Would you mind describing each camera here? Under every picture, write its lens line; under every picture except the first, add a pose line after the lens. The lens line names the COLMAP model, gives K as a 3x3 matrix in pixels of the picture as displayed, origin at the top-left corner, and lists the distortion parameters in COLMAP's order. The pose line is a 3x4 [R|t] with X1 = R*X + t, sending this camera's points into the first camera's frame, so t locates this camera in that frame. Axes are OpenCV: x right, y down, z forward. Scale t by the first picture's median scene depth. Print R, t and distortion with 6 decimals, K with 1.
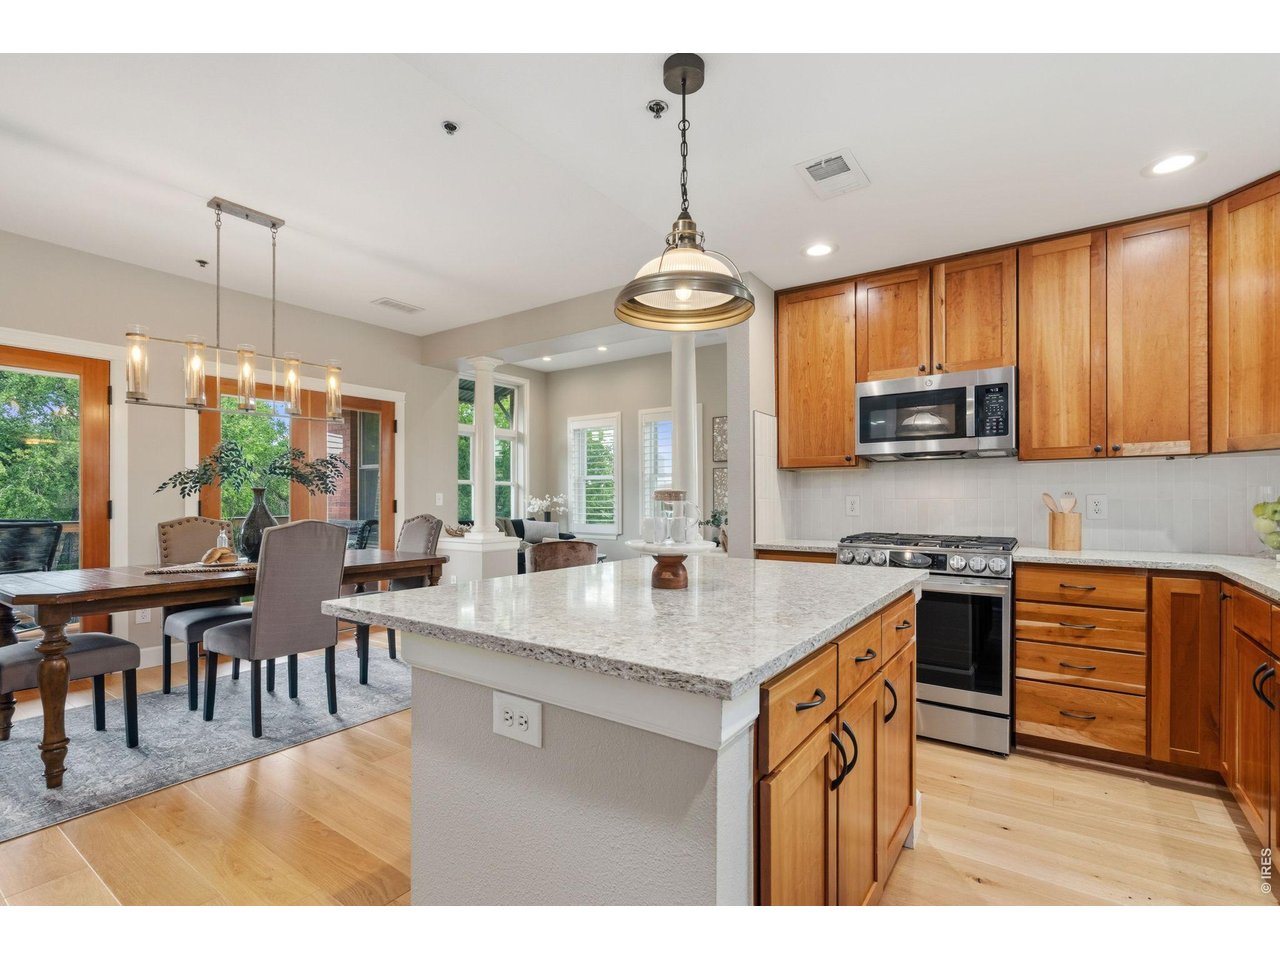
lens RADIAL K [[604.5, 0, 644.5], [0, 604.5, 501.9], [0, 0, 1]] dist [-0.000111, -0.000073]
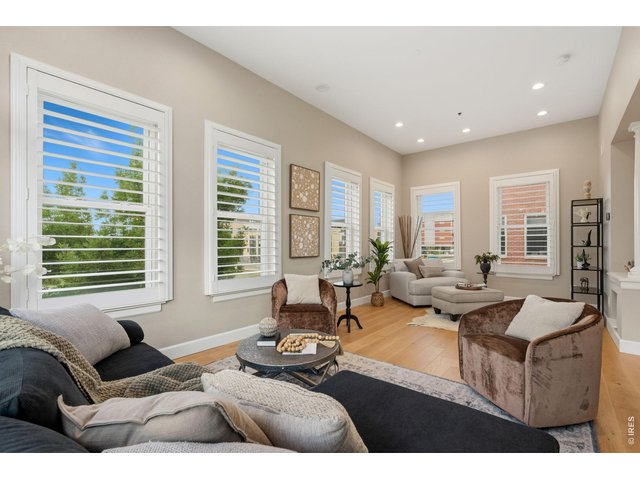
lens RADIAL K [[296.5, 0, 324.2], [0, 296.5, 242.3], [0, 0, 1]] dist [-0.000878, -0.000161]
pose [[0.106929, 0.008427, 0.994231, -0.903335], [0.004601, 0.999949, -0.008970, -0.009455], [-0.994256, 0.005534, 0.106884, 2.164389]]
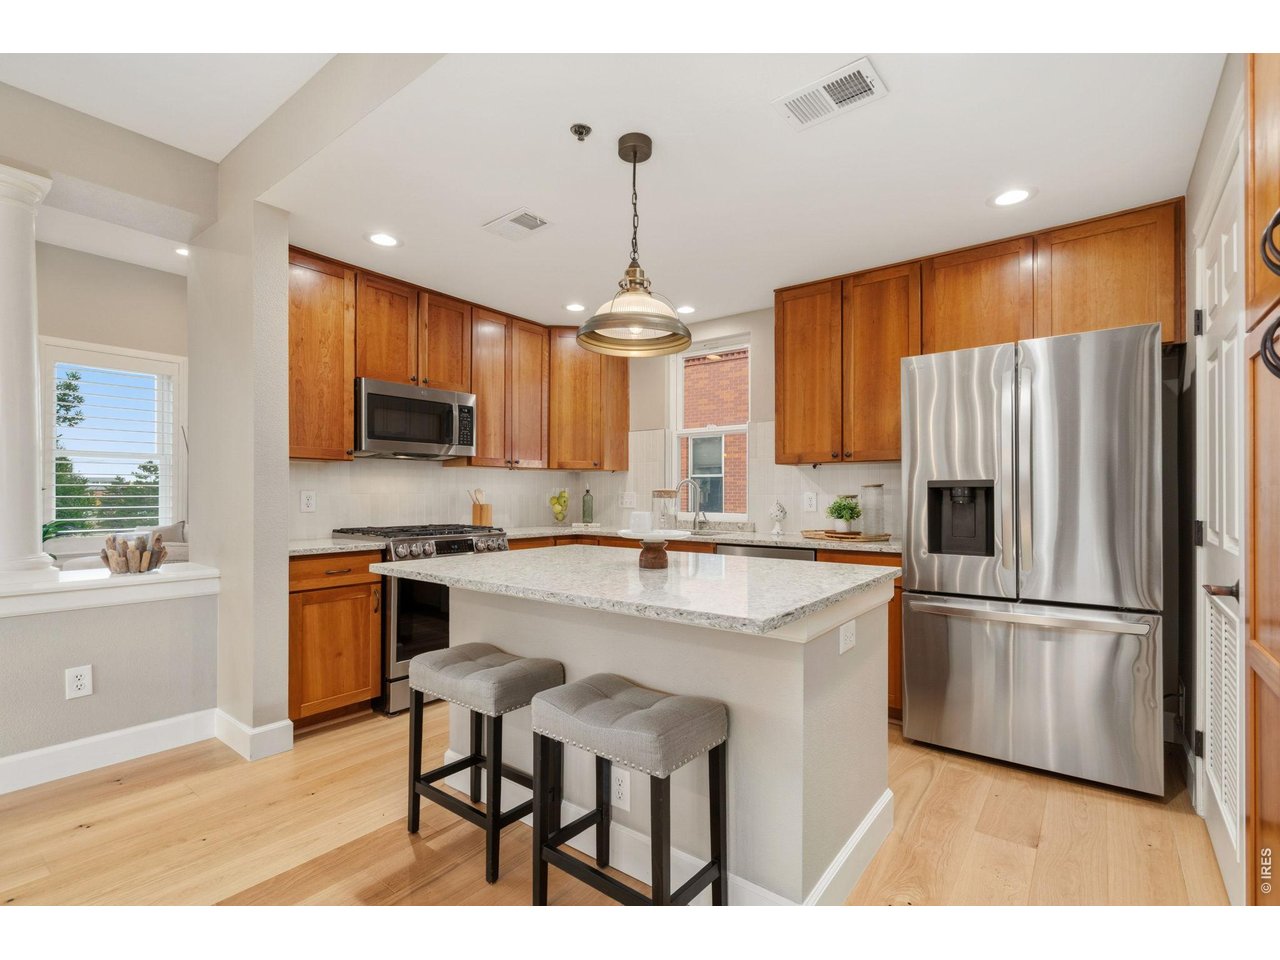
lens RADIAL K [[593.0, 0, 648.4], [0, 593.0, 484.6], [0, 0, 1]] dist [-0.000878, -0.000161]
pose [[0.039414, 0.013506, 0.999132, -0.581637], [0.000205, 0.999909, -0.013524, -0.008044], [-0.999223, 0.000738, 0.039408, 0.484081]]
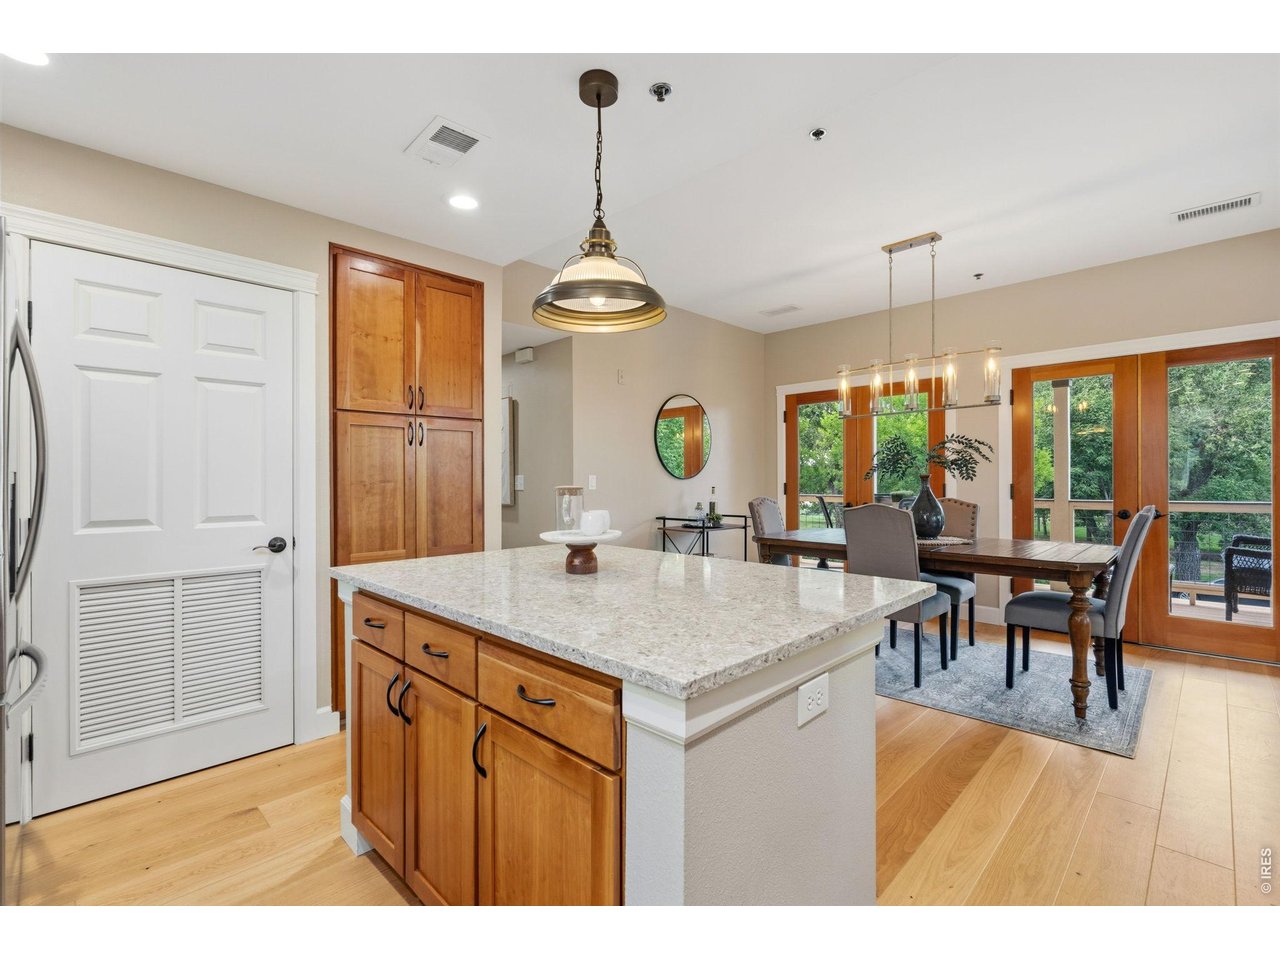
lens RADIAL K [[593.0, 0, 648.4], [0, 593.0, 484.6], [0, 0, 1]] dist [-0.000878, -0.000161]
pose [[-0.149627, 0.005469, -0.988727, 0.566101], [0.008468, 0.999955, 0.004250, -0.003455], [0.988706, -0.007737, -0.149667, 0.621114]]
